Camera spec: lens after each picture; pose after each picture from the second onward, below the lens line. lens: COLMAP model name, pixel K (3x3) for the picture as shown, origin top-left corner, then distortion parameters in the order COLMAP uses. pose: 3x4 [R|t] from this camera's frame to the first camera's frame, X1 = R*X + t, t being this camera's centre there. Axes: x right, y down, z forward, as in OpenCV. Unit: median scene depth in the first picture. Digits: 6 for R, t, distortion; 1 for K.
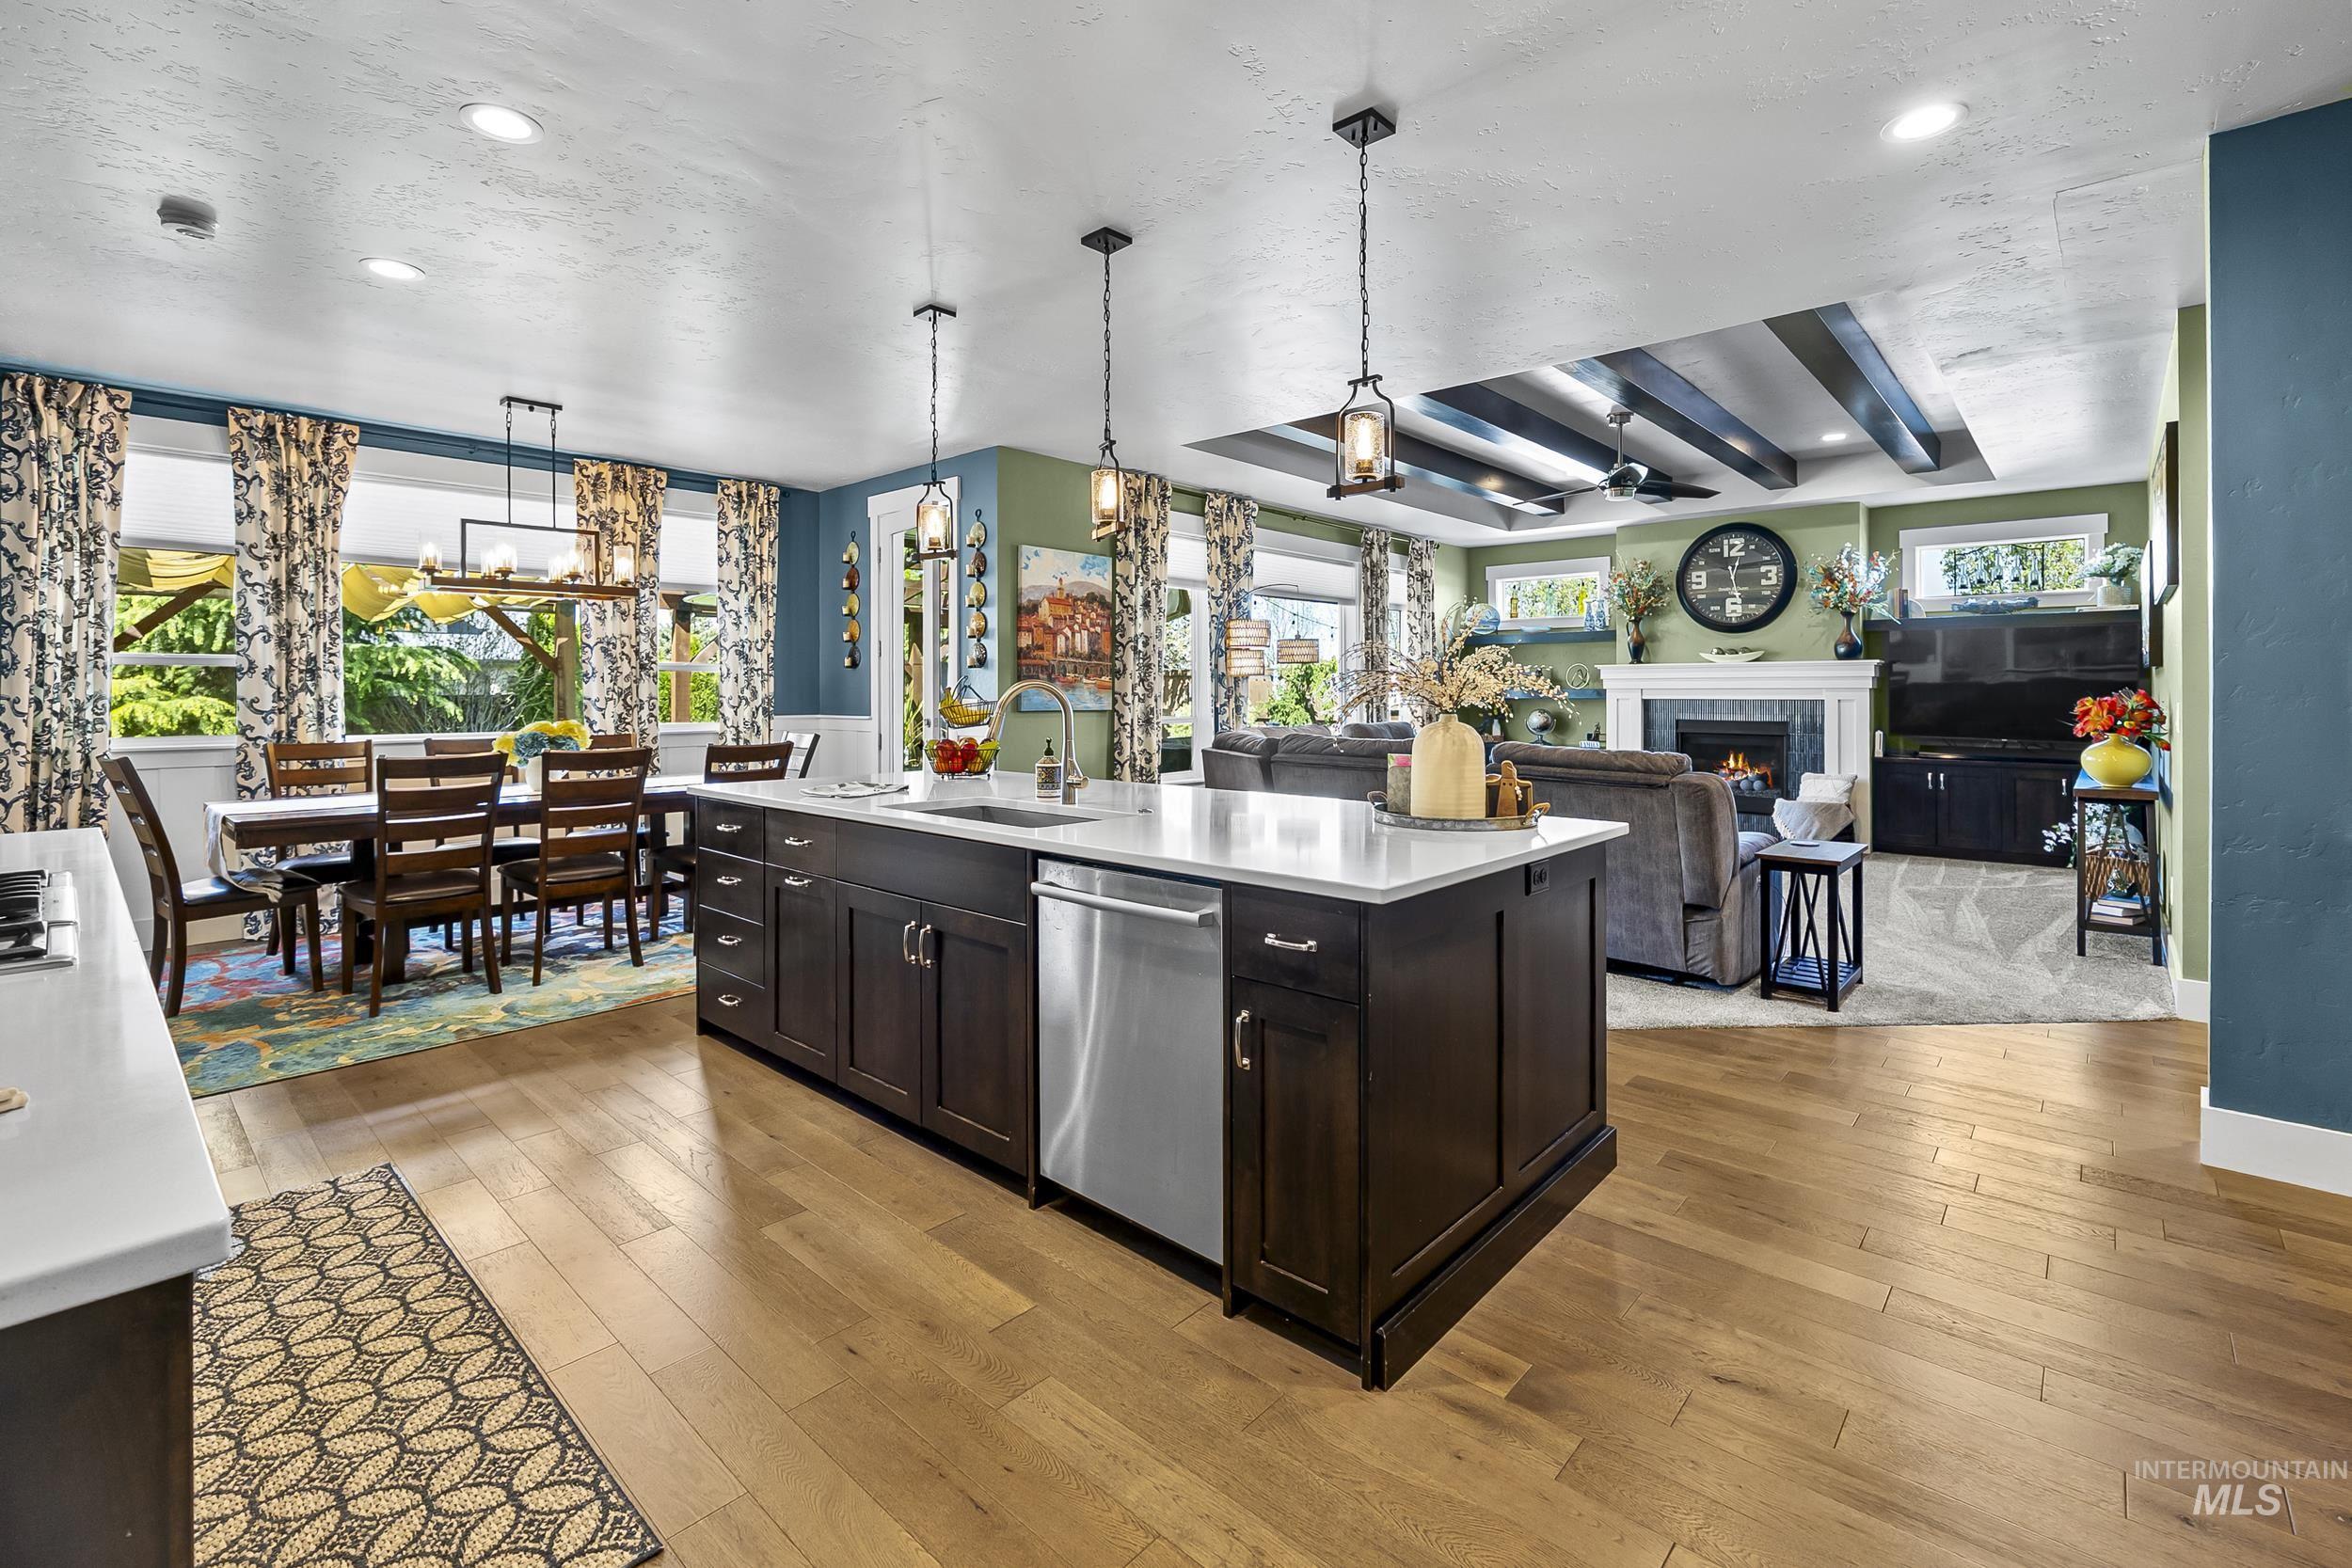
lens RADIAL K [[1015.3, 0, 1172.1], [0, 1015.3, 691.6], [0, 0, 1]] dist [-0.007039, 0.000249]
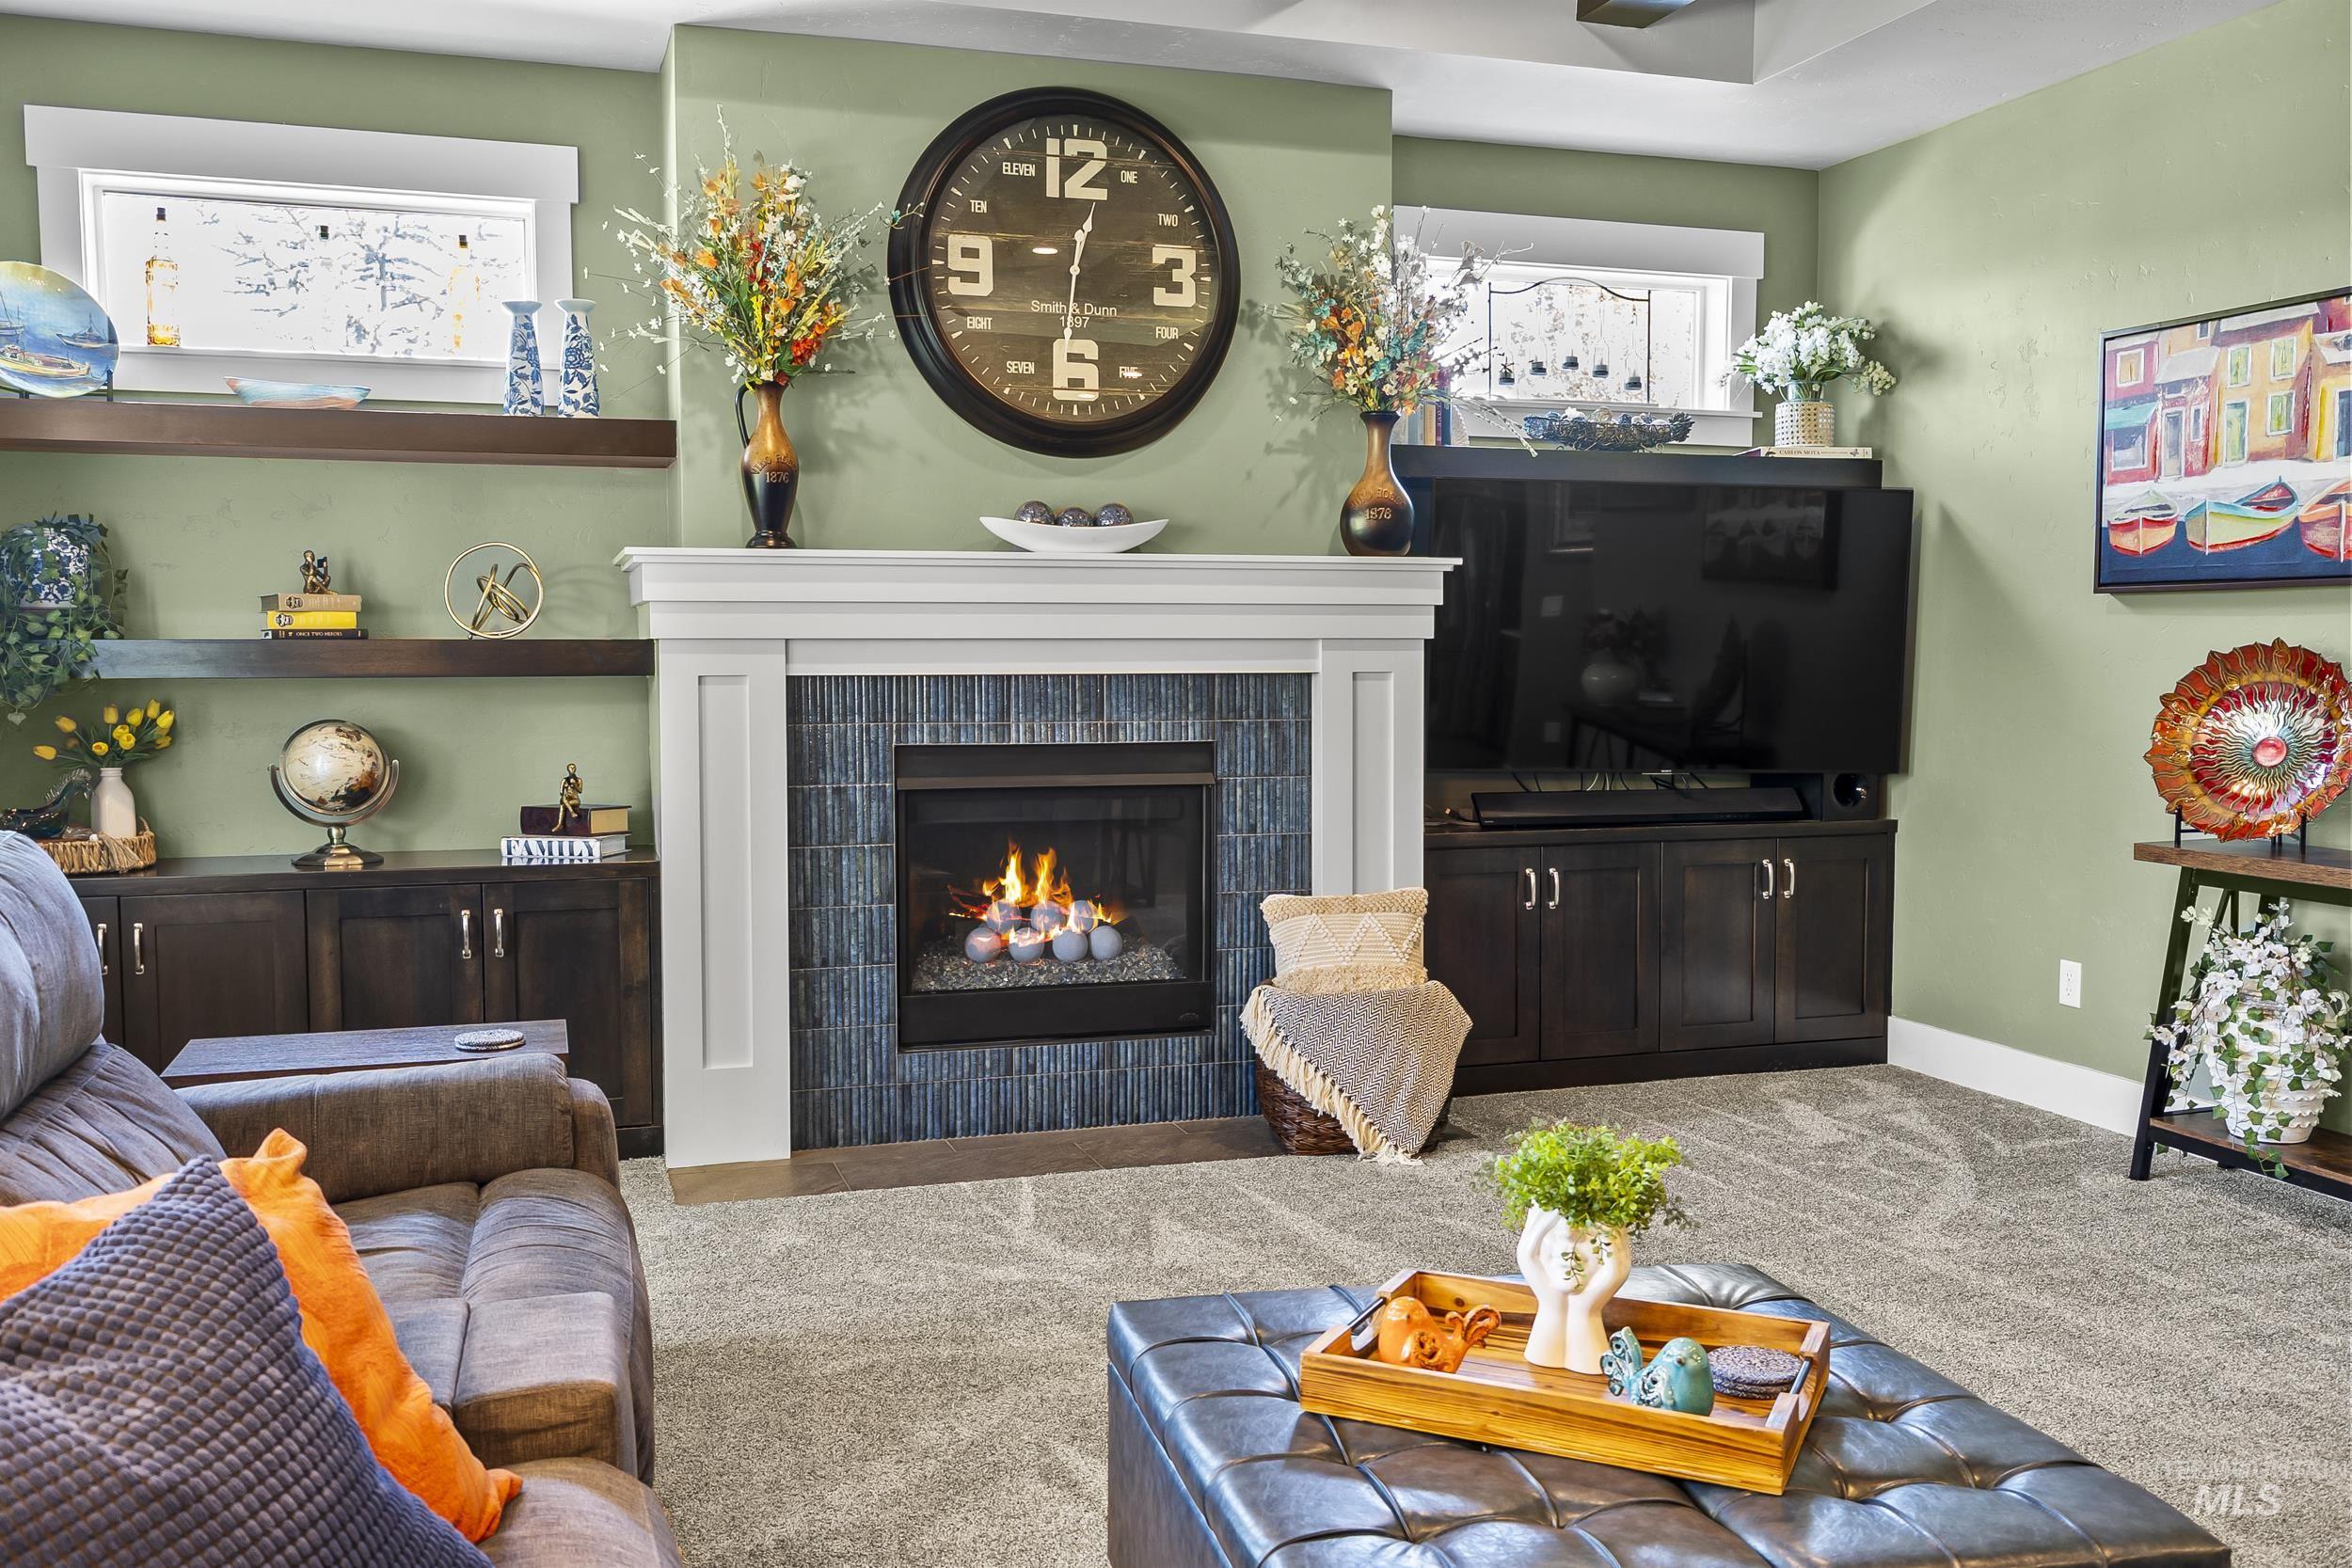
lens RADIAL K [[2069.9, 0, 1128.2], [0, 2069.9, 793.3], [0, 0, 1]] dist [0.019364, 0.009756]
pose [[0.483143, -0.060537, 0.873446, 0.017483], [0.003573, 0.997735, 0.067175, 0.001820], [-0.875534, -0.029334, 0.482265, 0.892707]]
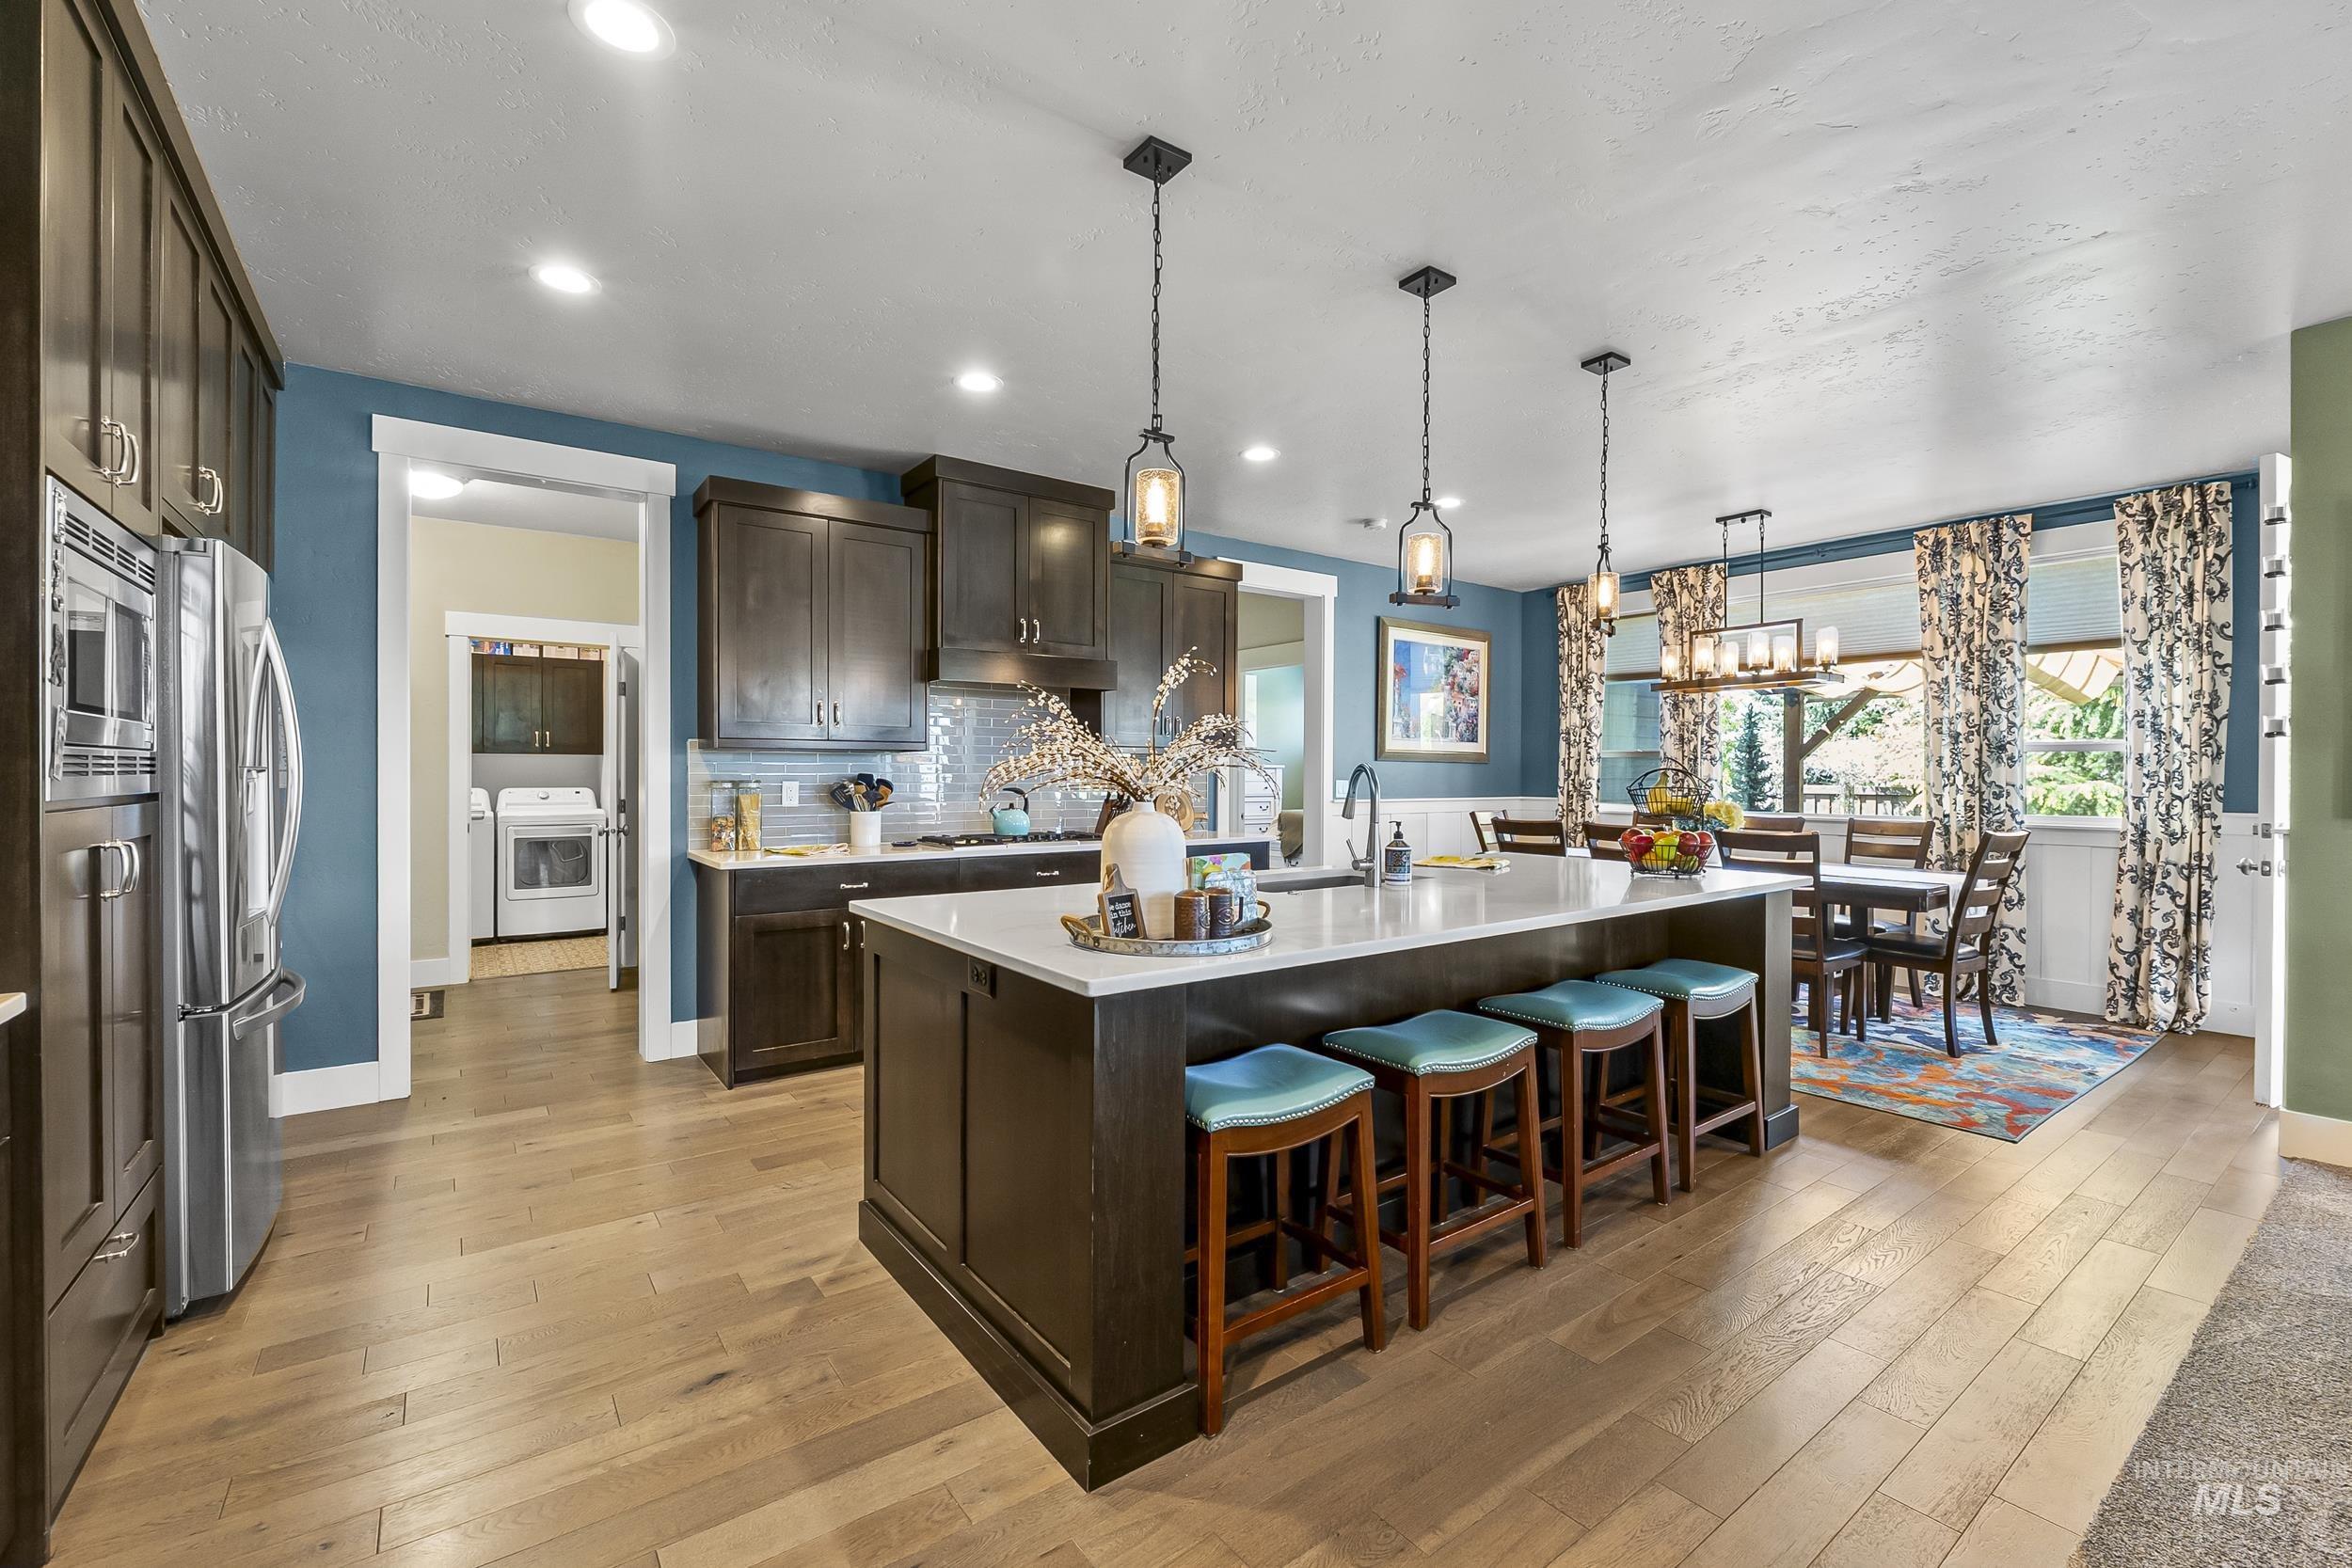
lens RADIAL K [[1015.3, 0, 1182.6], [0, 1015.3, 778.1], [0, 0, 1]] dist [-0.007039, 0.000249]
pose [[-0.201473, 0.003031, -0.979489, 0.434253], [-0.004028, 0.999984, 0.003923, 0.000875], [0.979486, 0.004736, -0.201458, 0.485384]]
